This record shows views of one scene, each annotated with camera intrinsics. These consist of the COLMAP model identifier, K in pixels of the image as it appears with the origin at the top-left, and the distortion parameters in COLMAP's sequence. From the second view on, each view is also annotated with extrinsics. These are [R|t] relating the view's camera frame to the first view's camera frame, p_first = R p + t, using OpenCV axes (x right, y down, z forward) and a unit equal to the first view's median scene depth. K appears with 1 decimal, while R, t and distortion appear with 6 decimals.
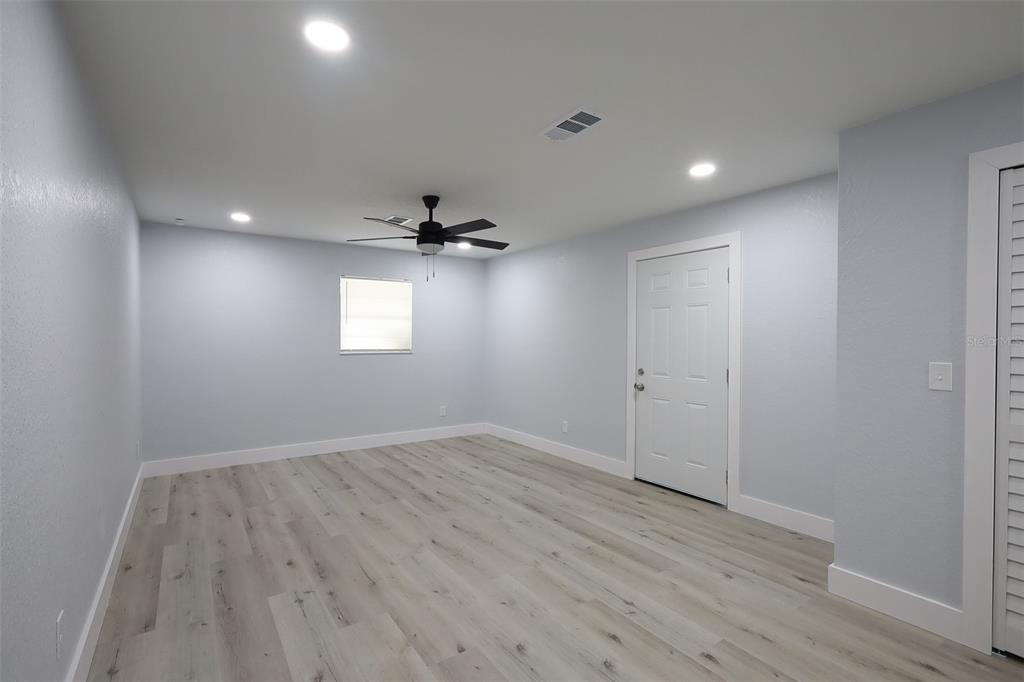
lens RADIAL K [[474.3, 0, 512.0], [0, 474.3, 341.0], [0, 0, 1]] dist [-0.001236, -0.000365]
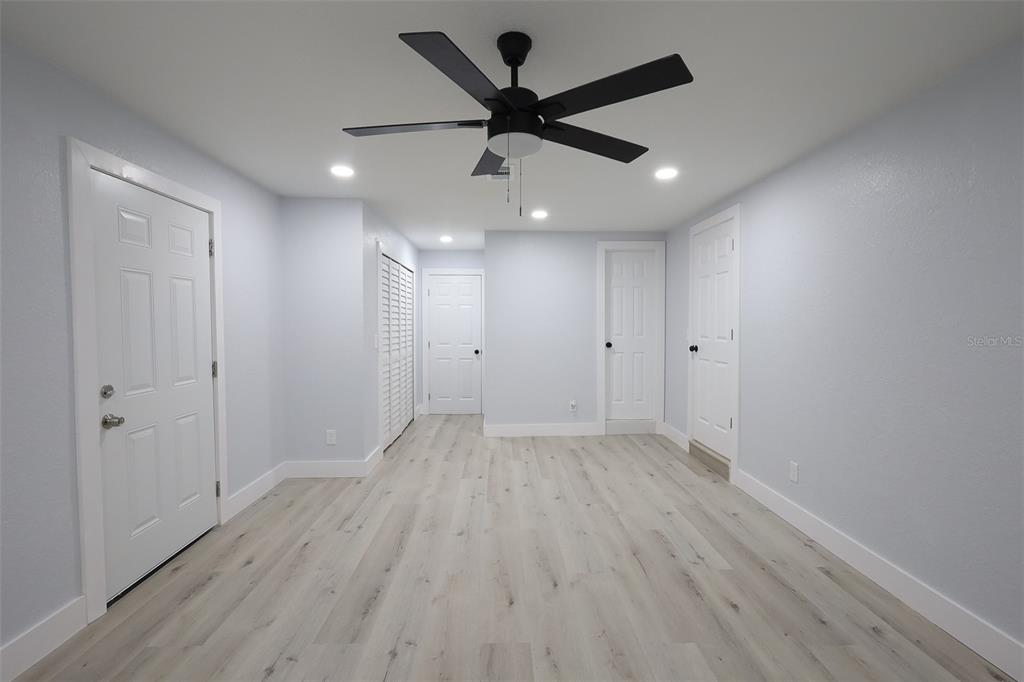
lens RADIAL K [[474.3, 0, 512.0], [0, 474.3, 341.0], [0, 0, 1]] dist [-0.001236, -0.000365]
pose [[-0.837881, -0.023940, 0.545327, -0.584638], [0.002129, 0.998887, 0.047123, -0.020021], [-0.545848, 0.040645, -0.836897, 1.876218]]
